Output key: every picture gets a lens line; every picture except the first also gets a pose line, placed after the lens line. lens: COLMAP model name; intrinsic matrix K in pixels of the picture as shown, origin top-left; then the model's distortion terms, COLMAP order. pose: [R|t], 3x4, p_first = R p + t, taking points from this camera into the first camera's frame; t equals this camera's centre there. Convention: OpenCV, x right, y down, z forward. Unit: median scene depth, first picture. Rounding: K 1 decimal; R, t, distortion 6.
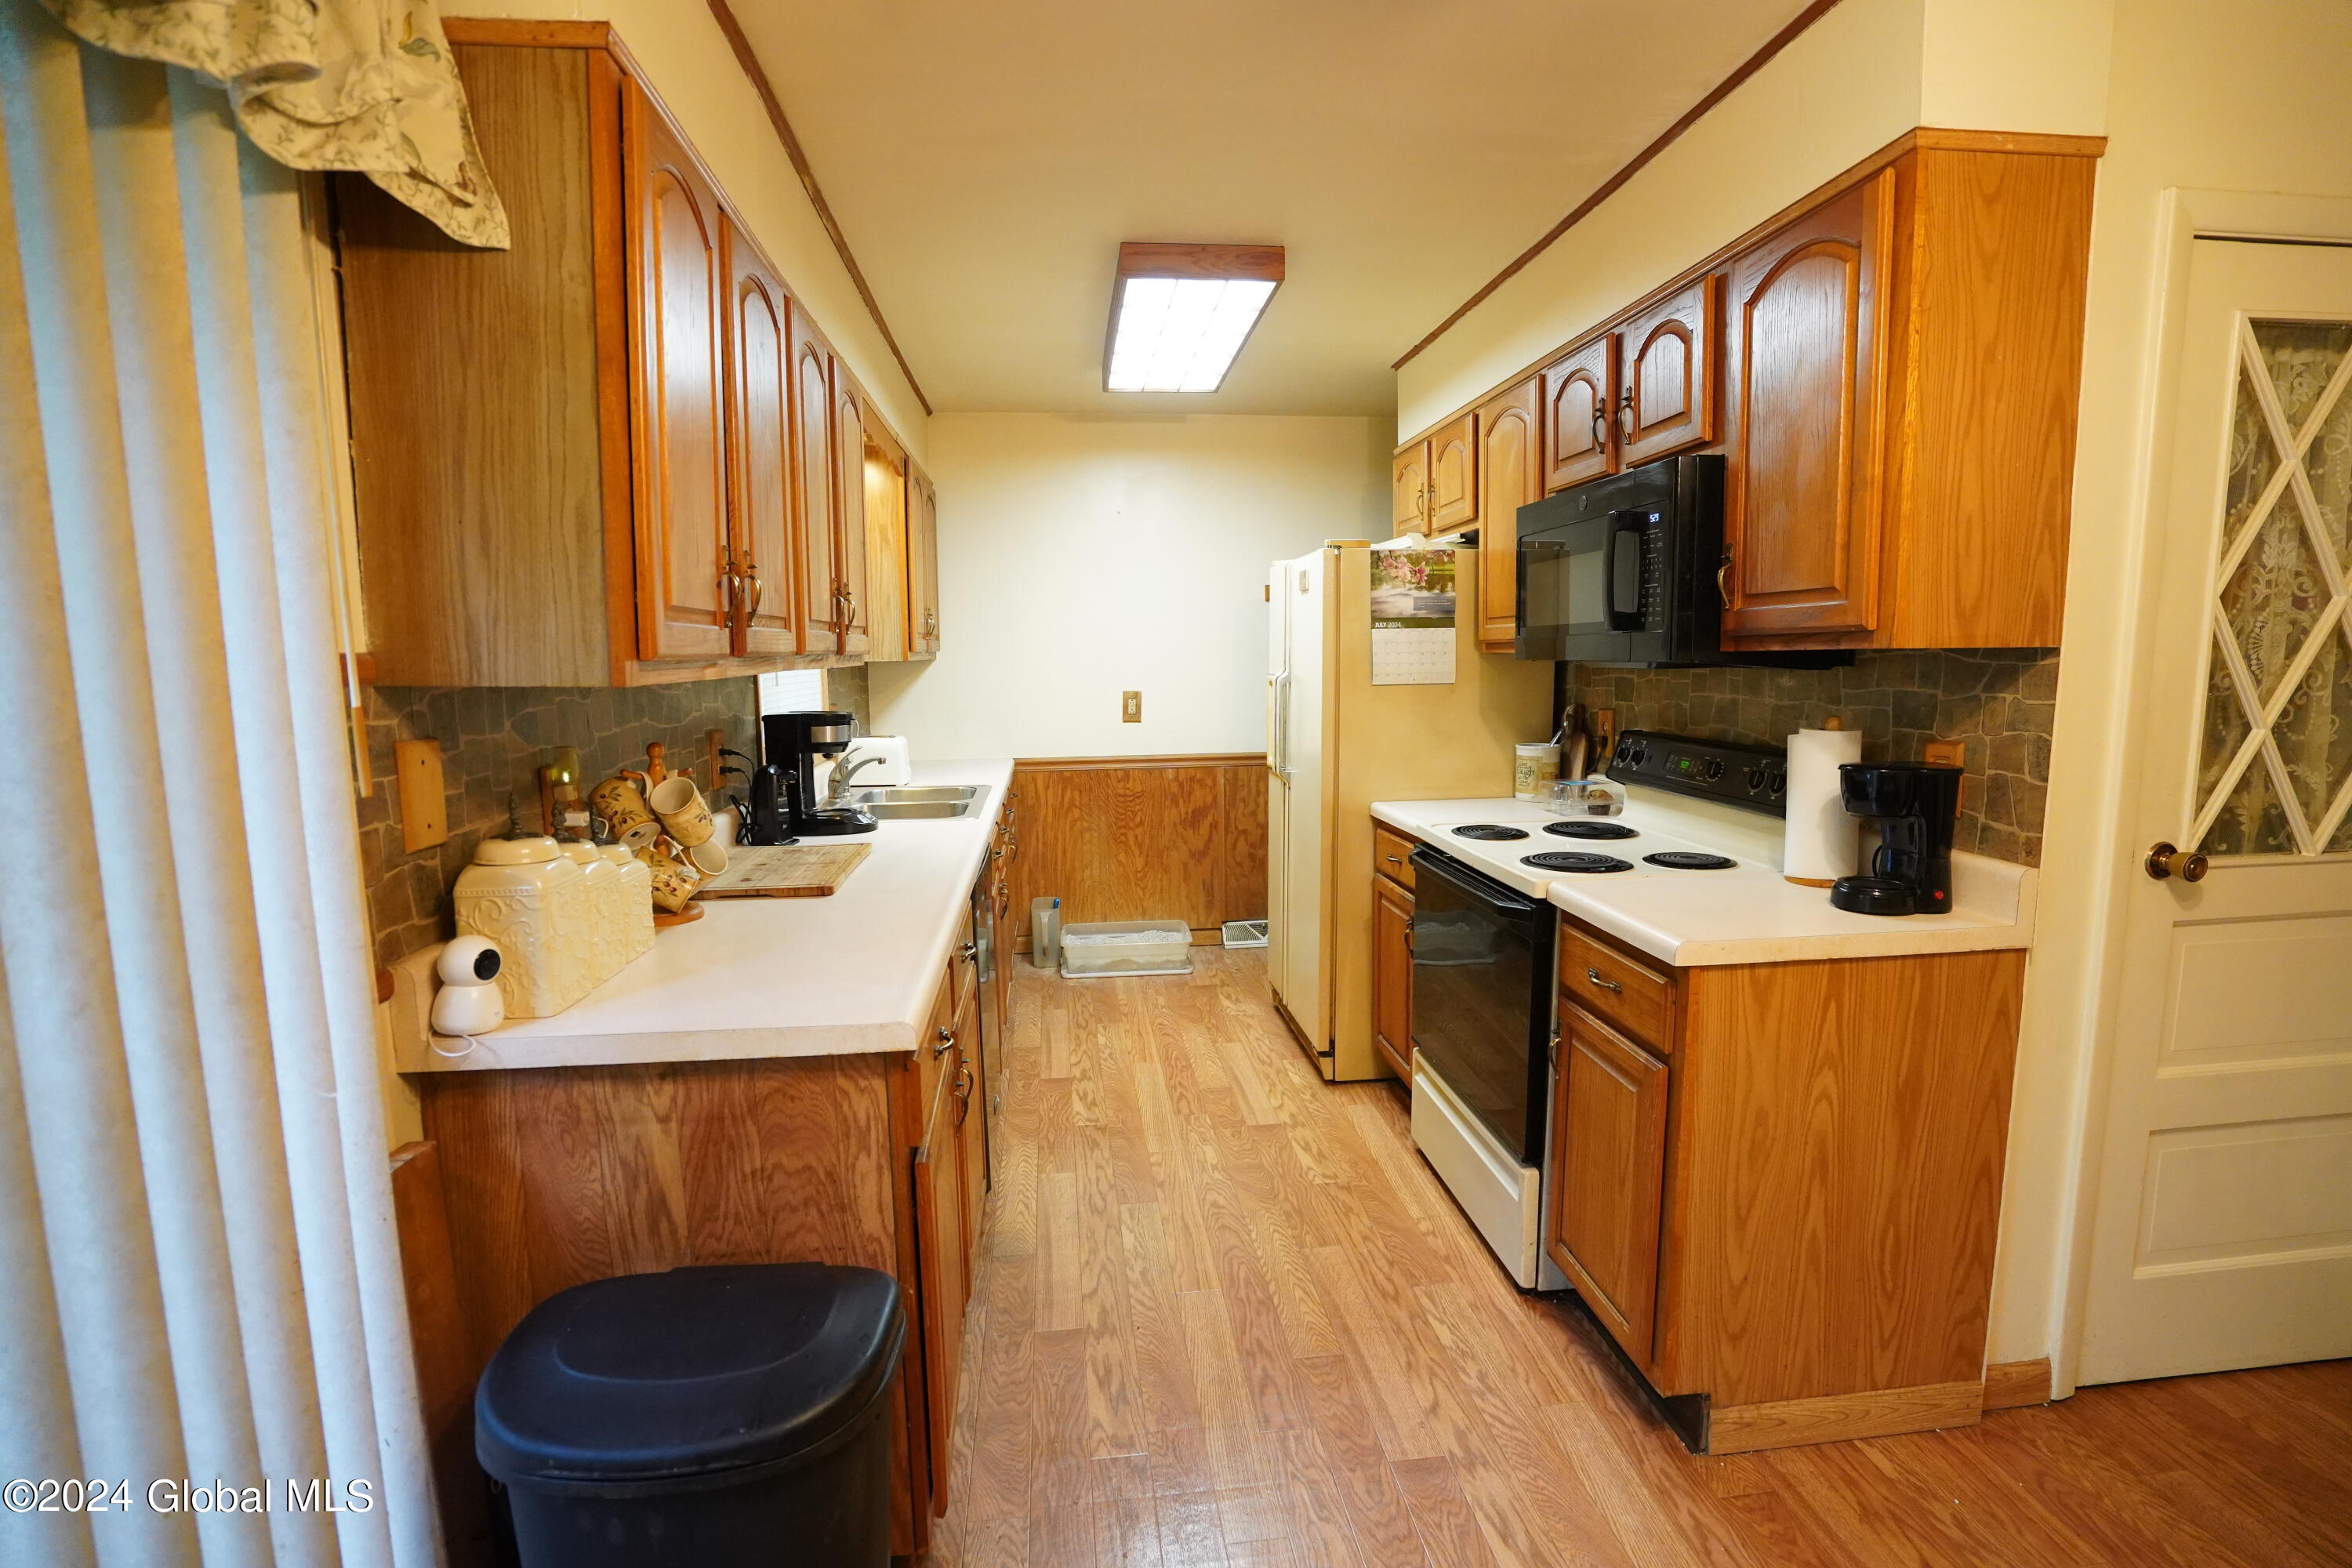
lens RADIAL K [[1052.7, 0, 1179.7], [0, 1052.7, 782.2], [0, 0, 1]] dist [-0.081113, 0.036628]
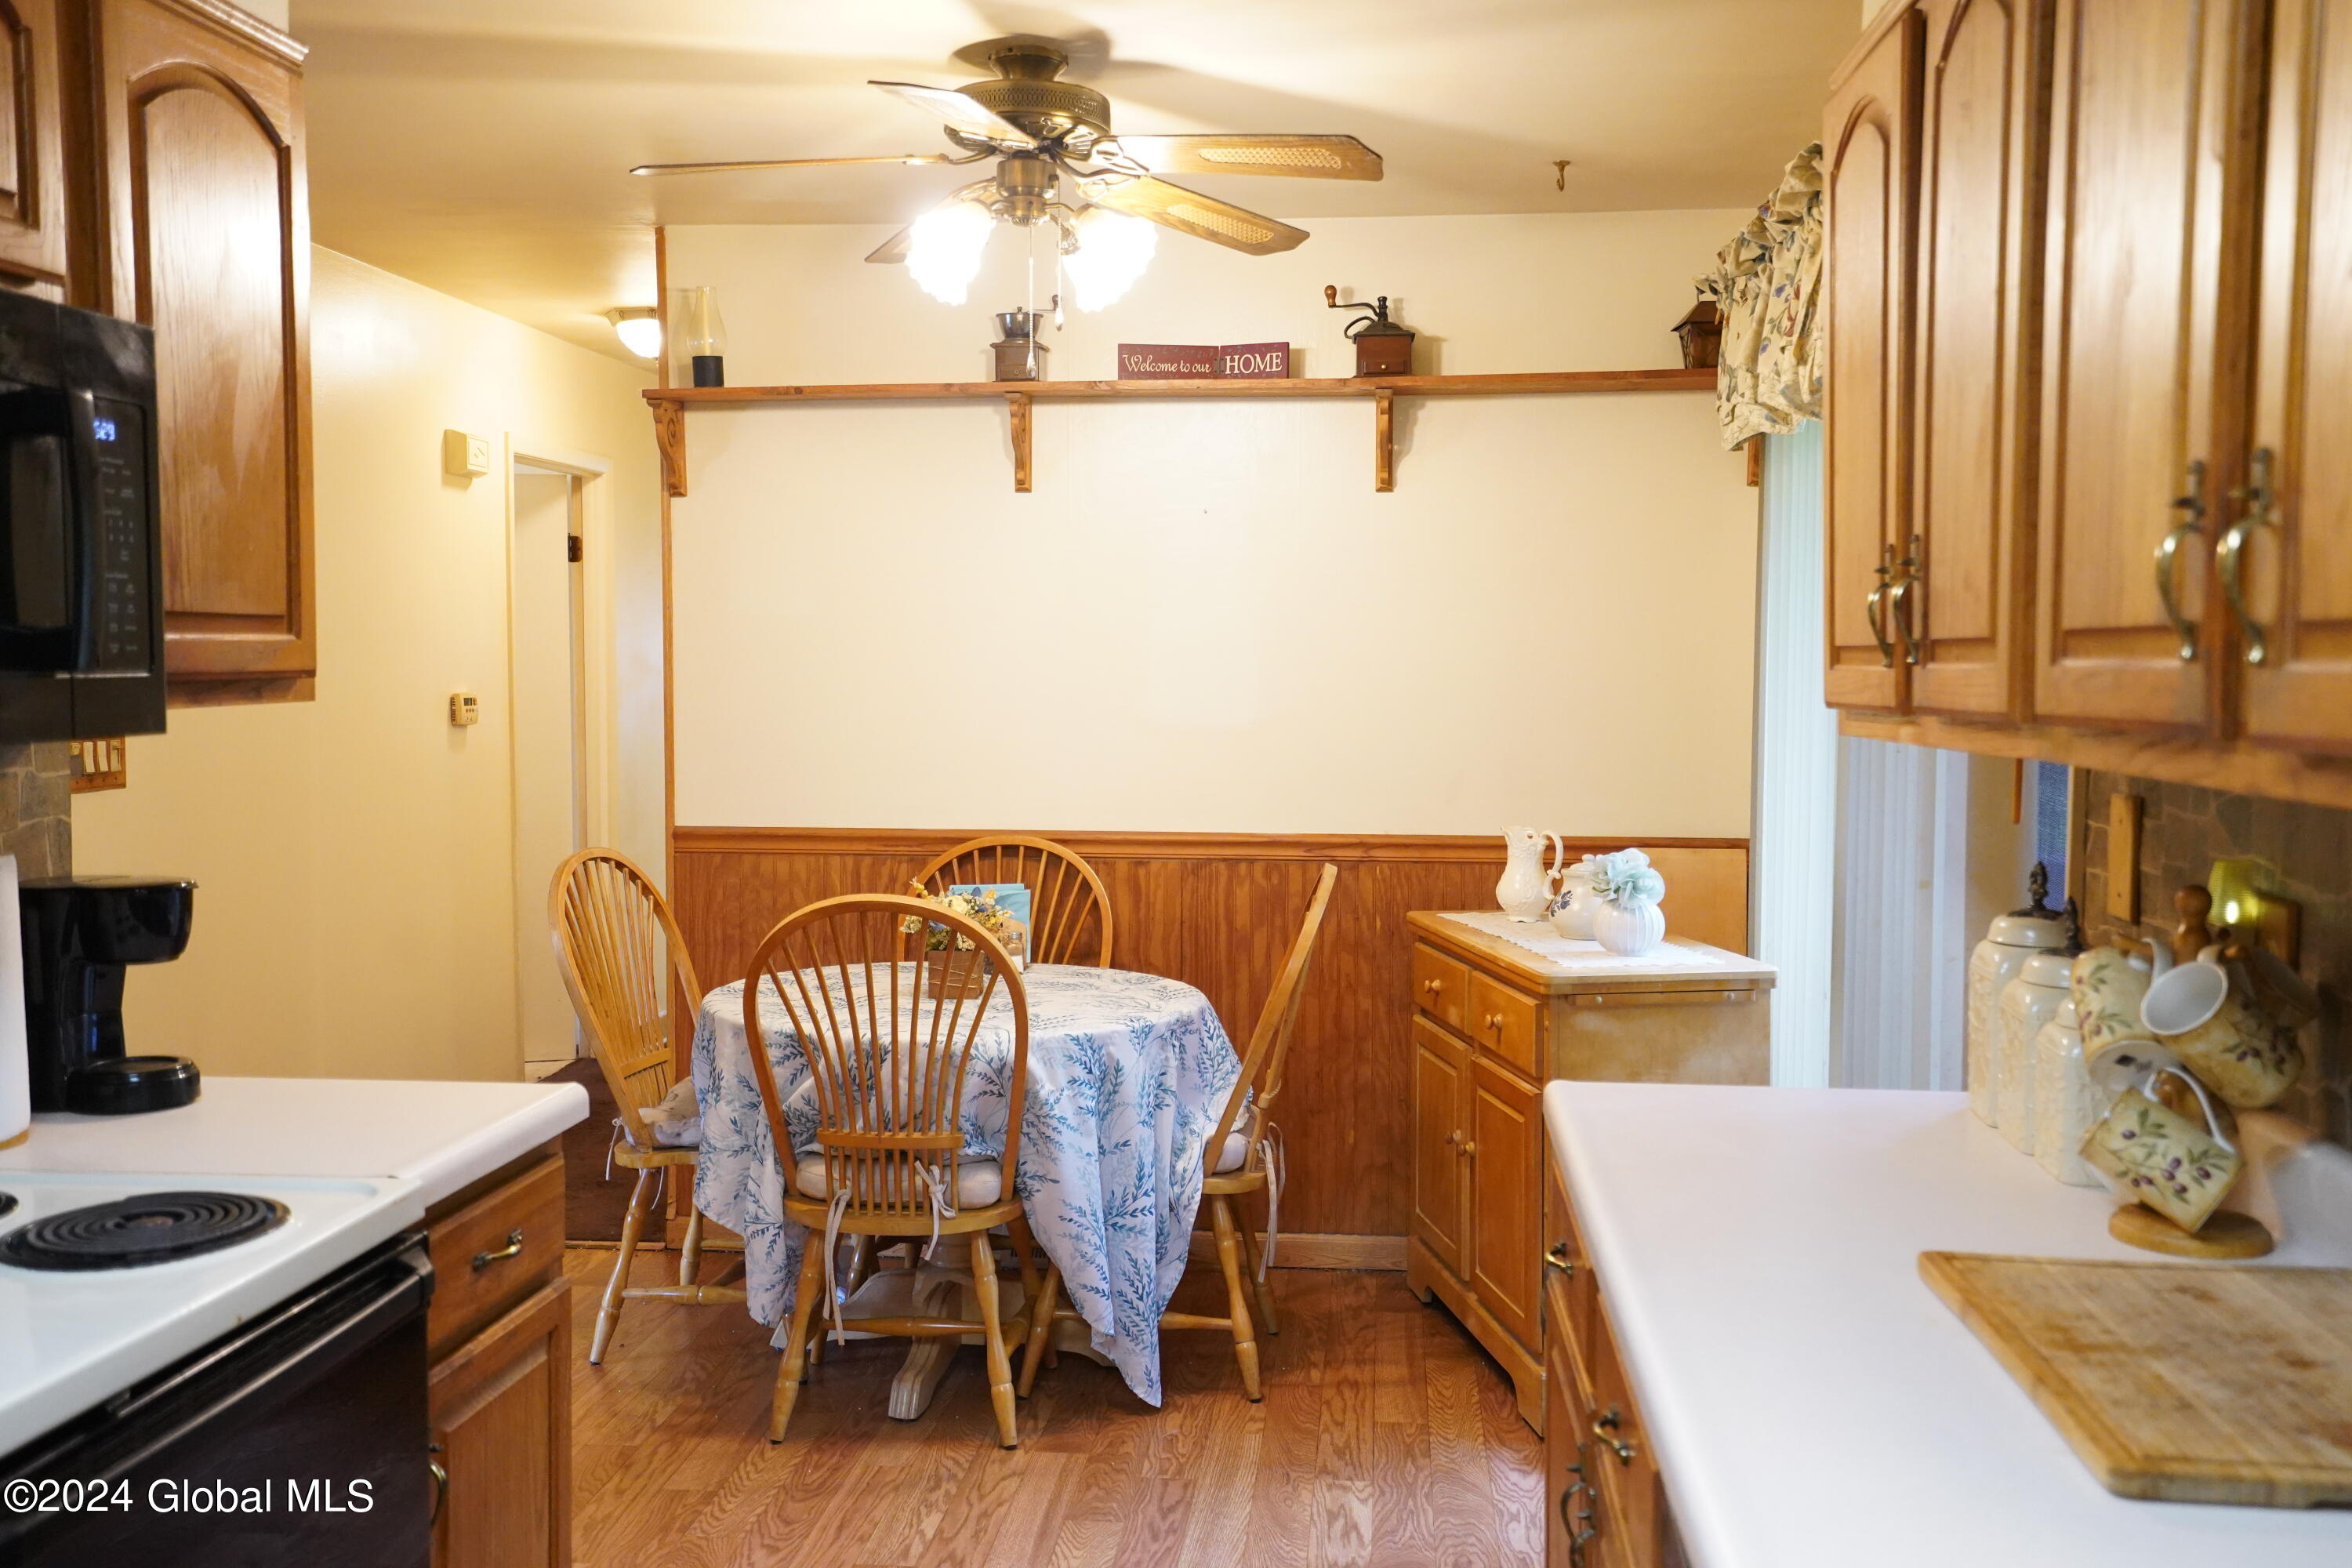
lens RADIAL K [[2238.5, 0, 1176.0], [0, 2238.5, 784.0], [0, 0, 1]] dist [0.072437, 0.054734]
pose [[-0.977196, -0.003838, 0.212303, -0.231409], [0.033736, 0.984331, 0.173074, -0.262384], [-0.209640, 0.176289, -0.961755, 1.920265]]
